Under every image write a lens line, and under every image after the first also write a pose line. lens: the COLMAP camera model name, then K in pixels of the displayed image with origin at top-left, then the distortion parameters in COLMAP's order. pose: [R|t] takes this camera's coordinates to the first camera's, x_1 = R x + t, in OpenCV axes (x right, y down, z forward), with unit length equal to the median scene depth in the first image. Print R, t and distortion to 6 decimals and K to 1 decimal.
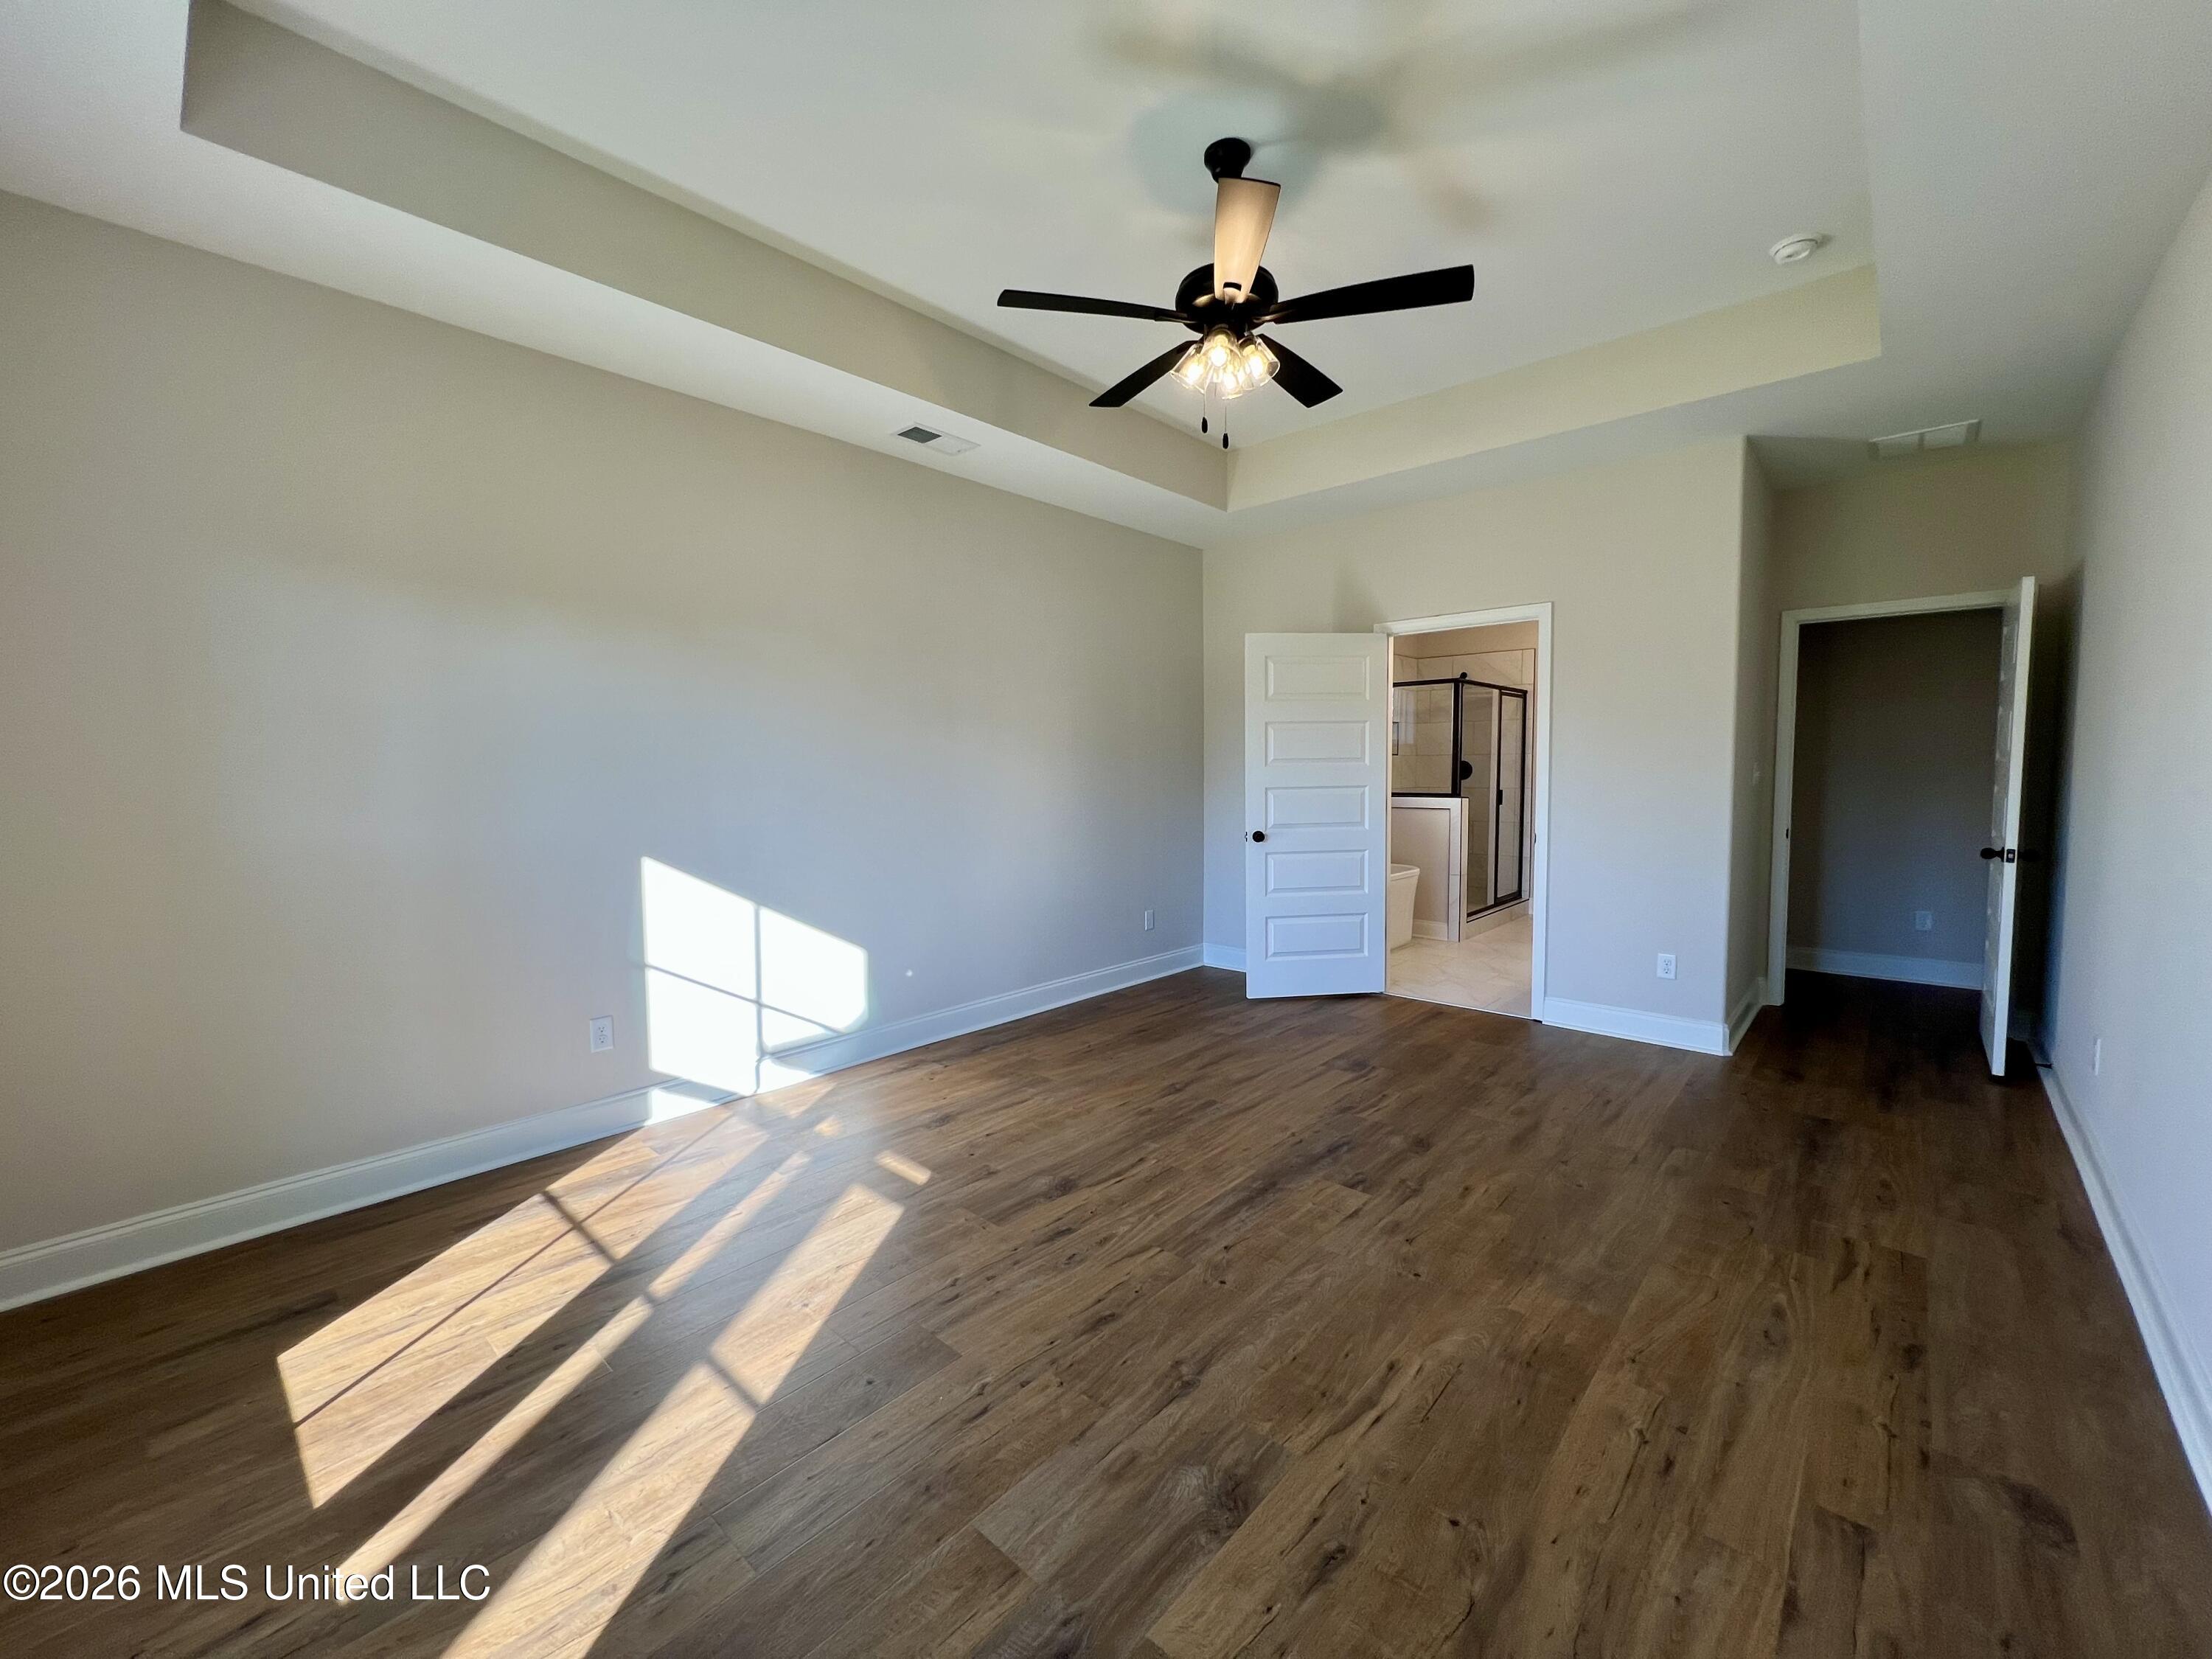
lens RADIAL K [[888.8, 0, 1102.7], [0, 888.8, 824.9], [0, 0, 1]] dist [0.000070, 0.000450]
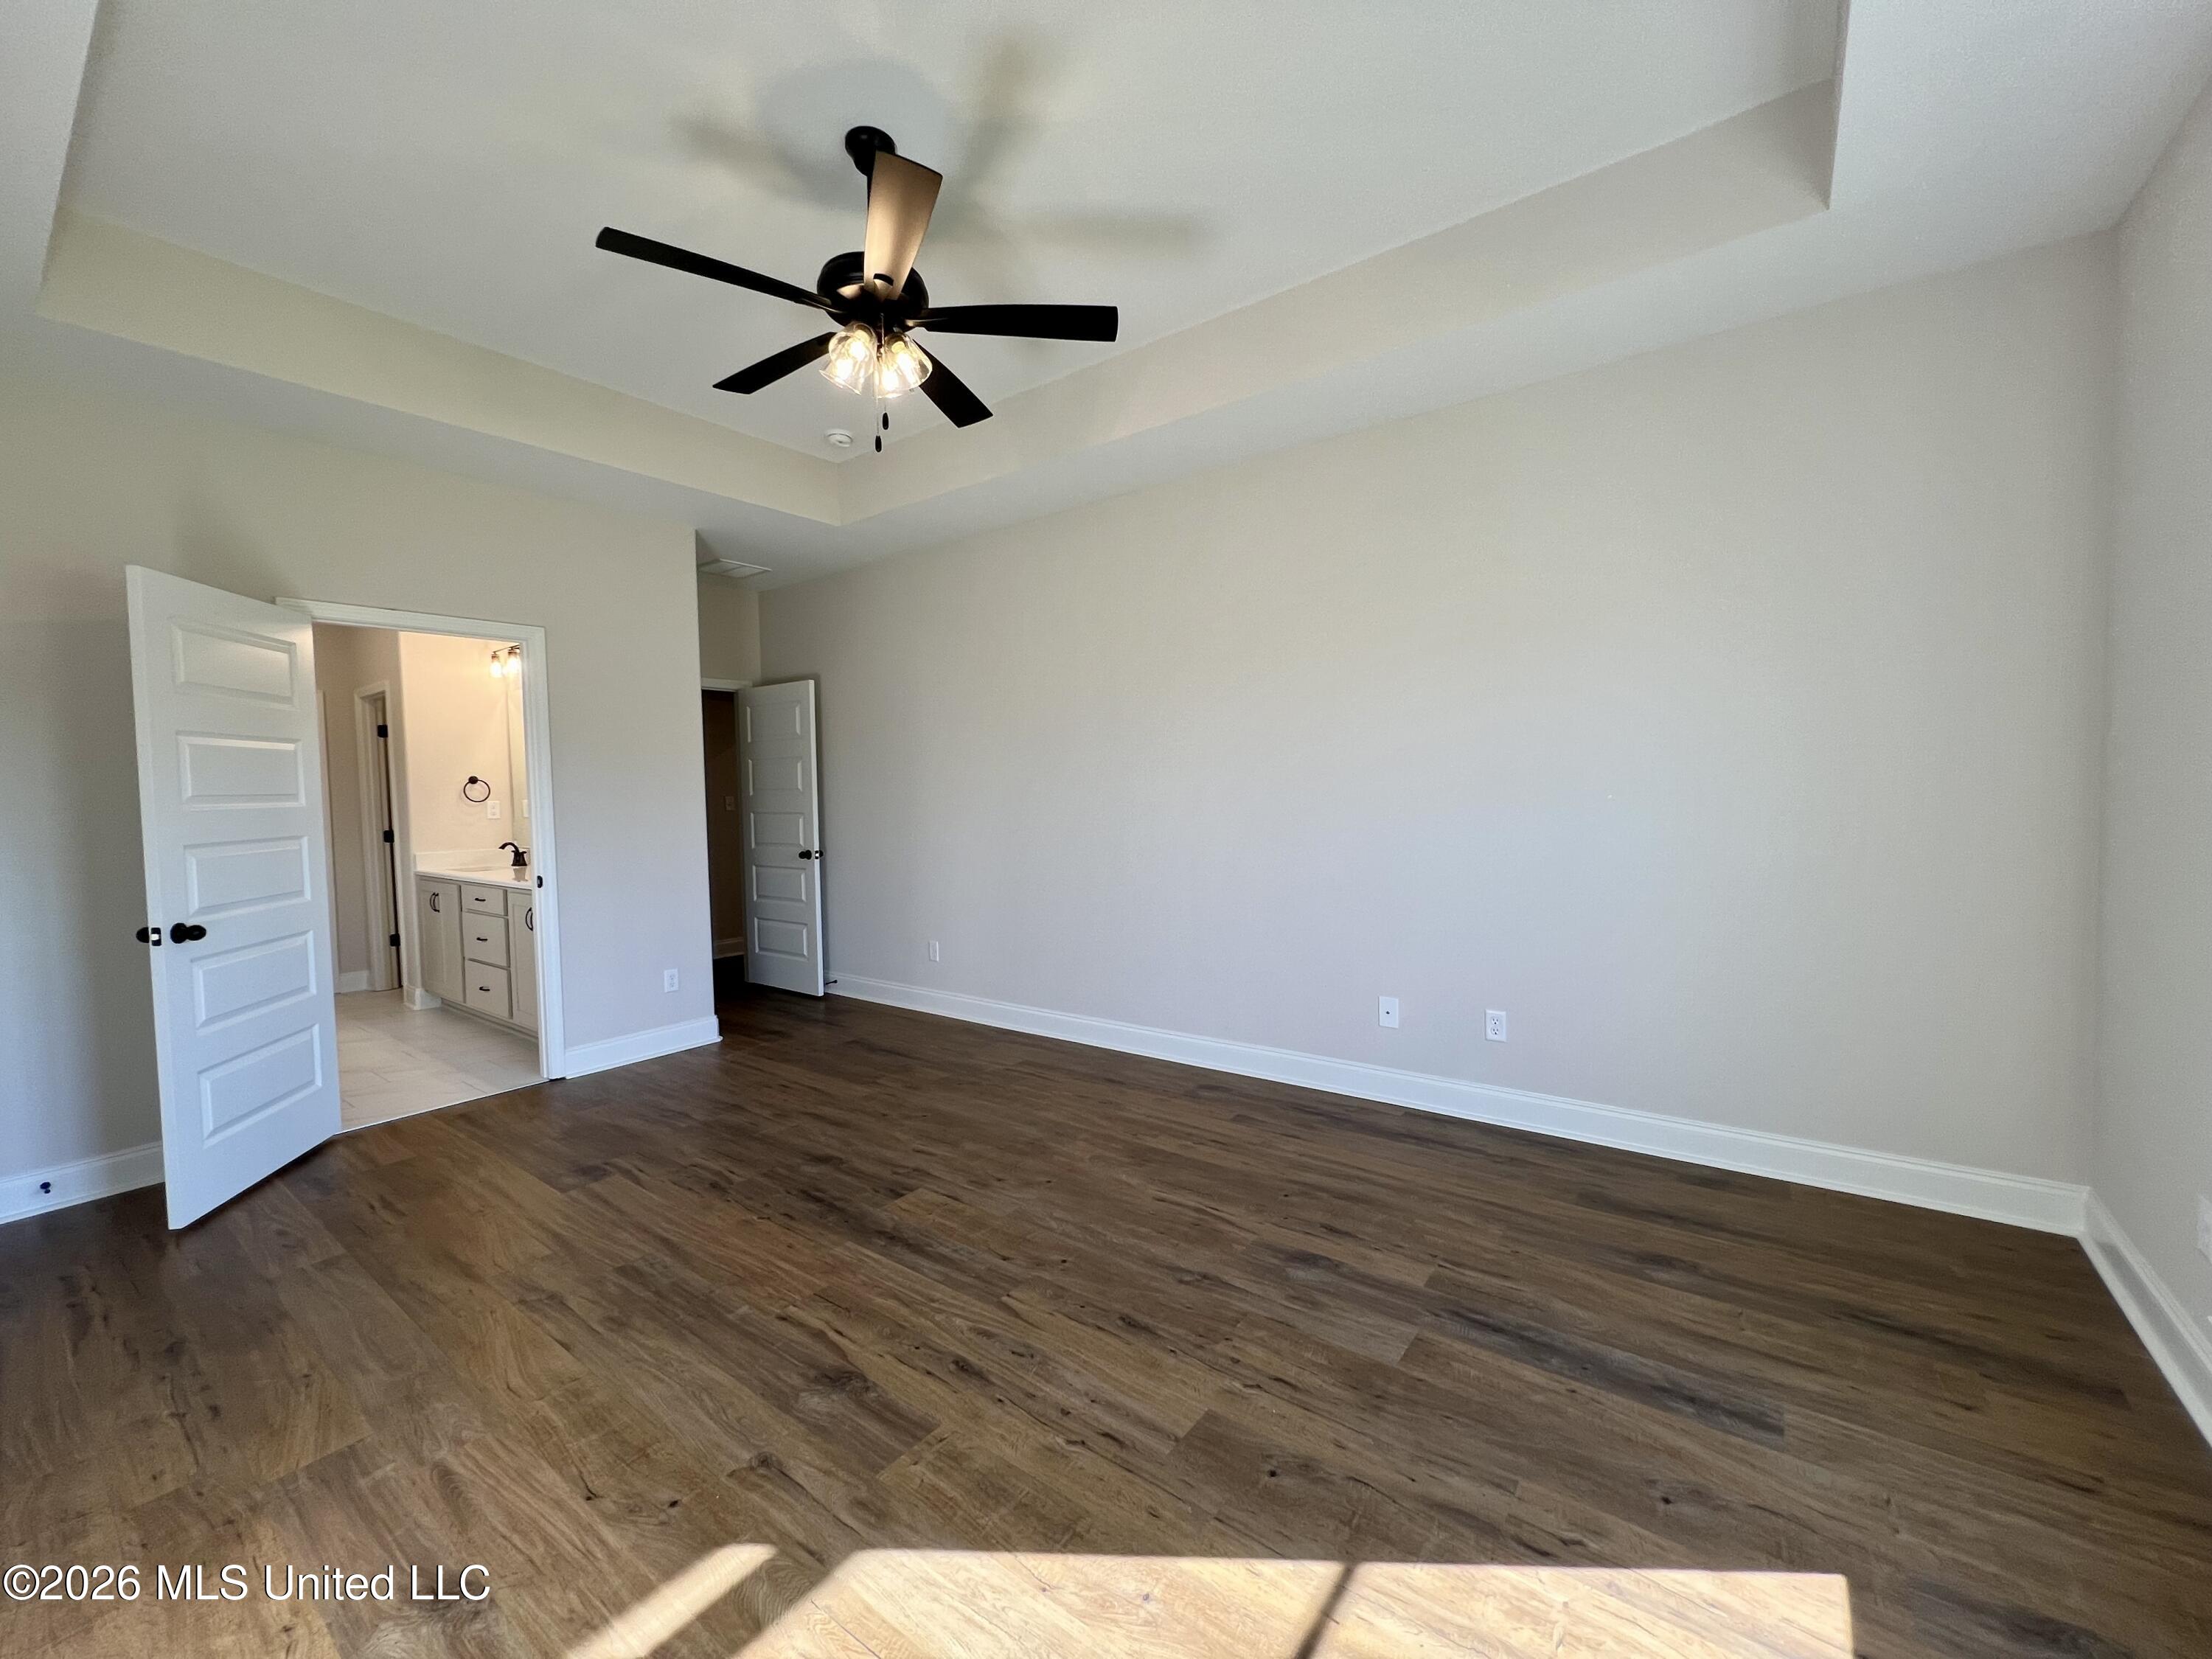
lens RADIAL K [[888.8, 0, 1102.7], [0, 888.8, 824.9], [0, 0, 1]] dist [0.000070, 0.000450]
pose [[-0.092839, -0.029716, 0.995238, -0.836618], [0.087722, 0.995424, 0.037904, -0.046257], [-0.991809, 0.090823, -0.089807, 0.900349]]
